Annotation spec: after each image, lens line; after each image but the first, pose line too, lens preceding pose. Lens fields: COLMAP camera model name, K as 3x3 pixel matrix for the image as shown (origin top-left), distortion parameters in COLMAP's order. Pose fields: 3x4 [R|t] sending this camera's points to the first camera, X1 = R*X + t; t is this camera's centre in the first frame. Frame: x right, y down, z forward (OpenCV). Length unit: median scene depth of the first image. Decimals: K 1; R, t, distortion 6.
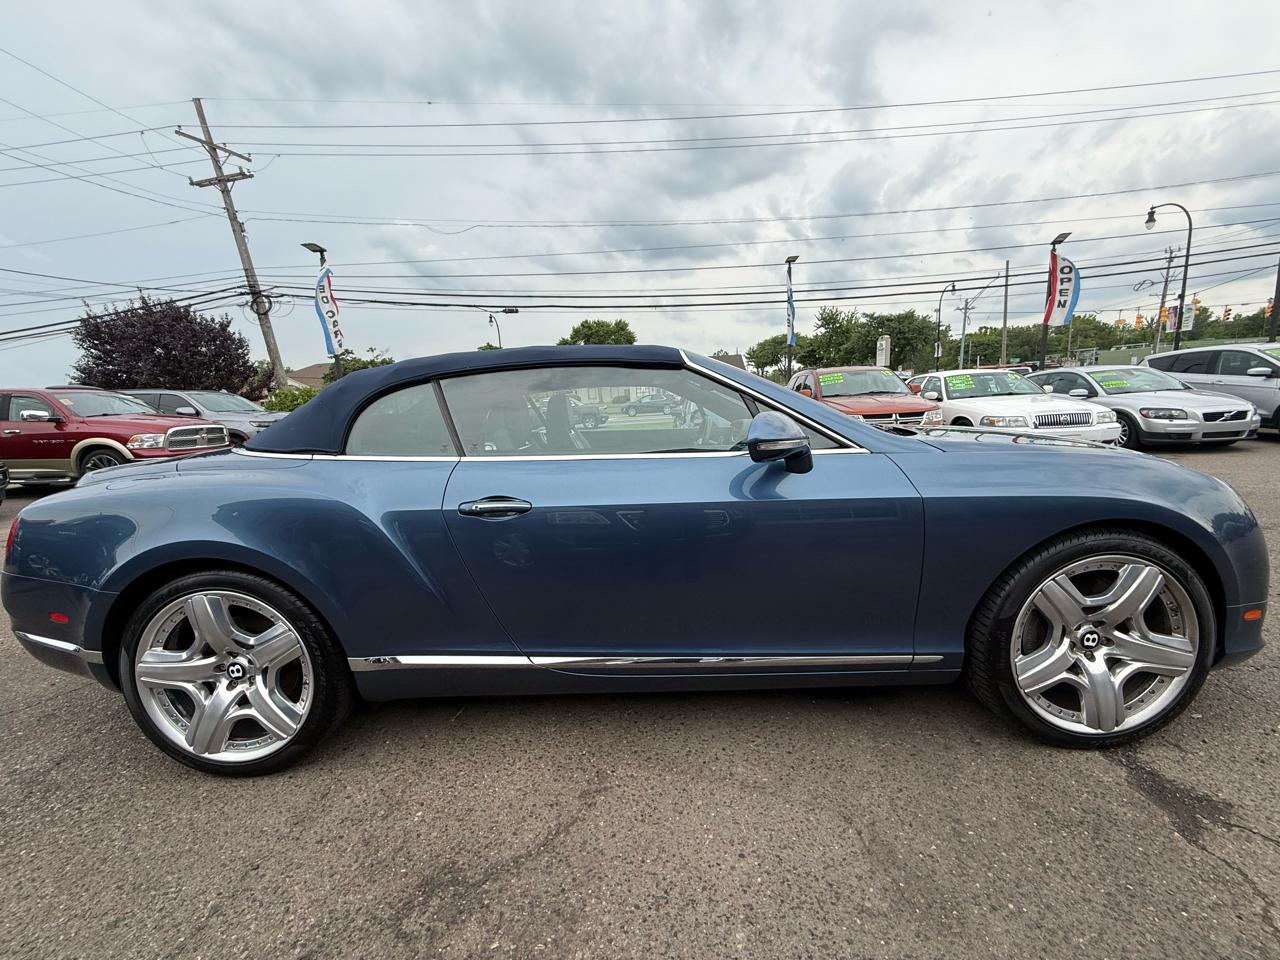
lens RADIAL K [[518.8, 0, 640.0], [0, 518.8, 480.0], [0, 0, 1]] dist [0.000438, -0.000062]
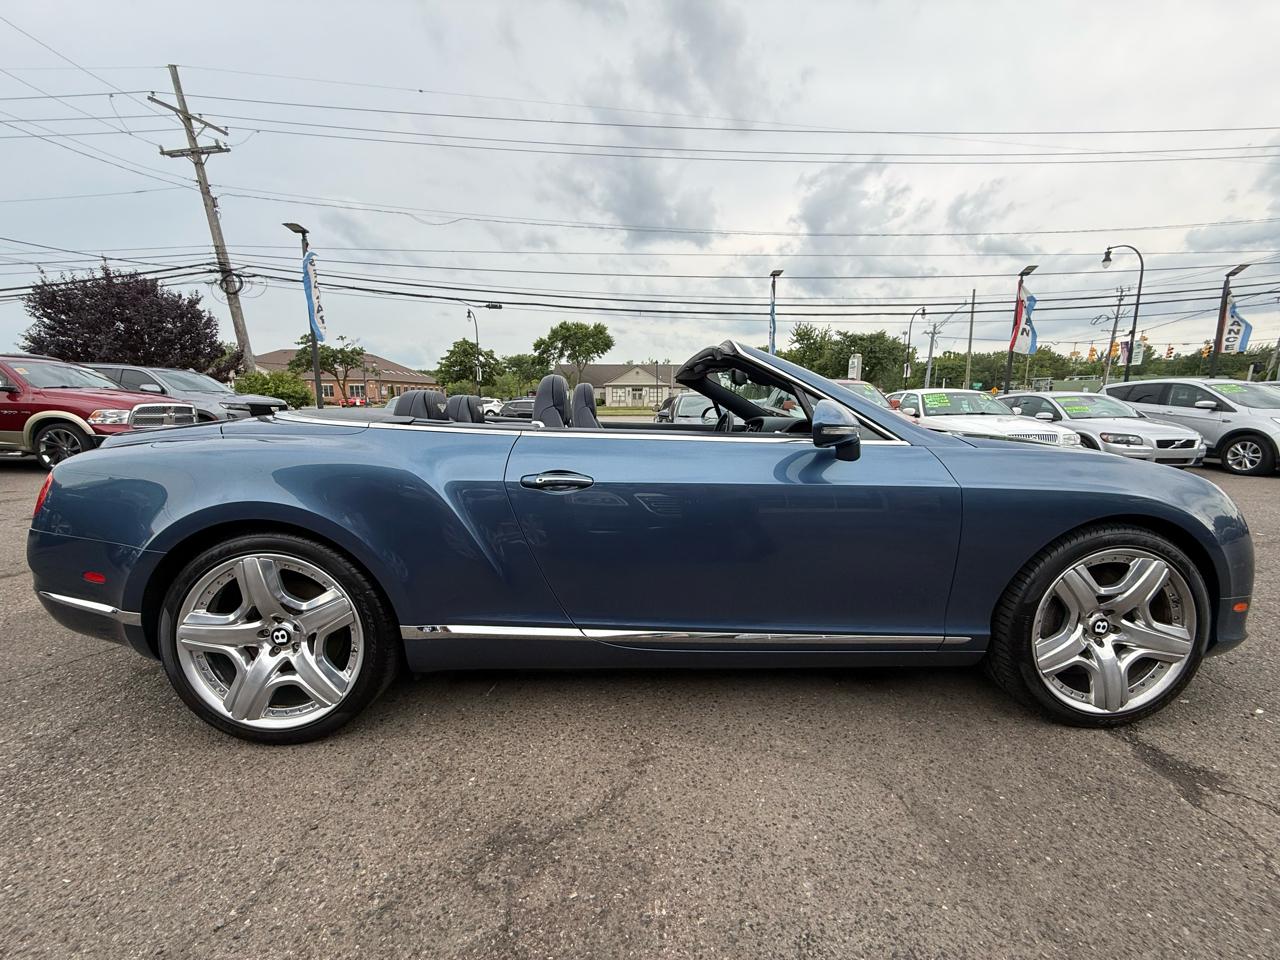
lens RADIAL K [[518.8, 0, 640.0], [0, 518.8, 480.0], [0, 0, 1]] dist [0.000438, -0.000062]
pose [[0.997356, 0.043945, 0.057880, -0.164293], [-0.043374, 0.998997, -0.011083, 0.050416], [-0.058309, 0.008543, 0.998262, -0.032658]]
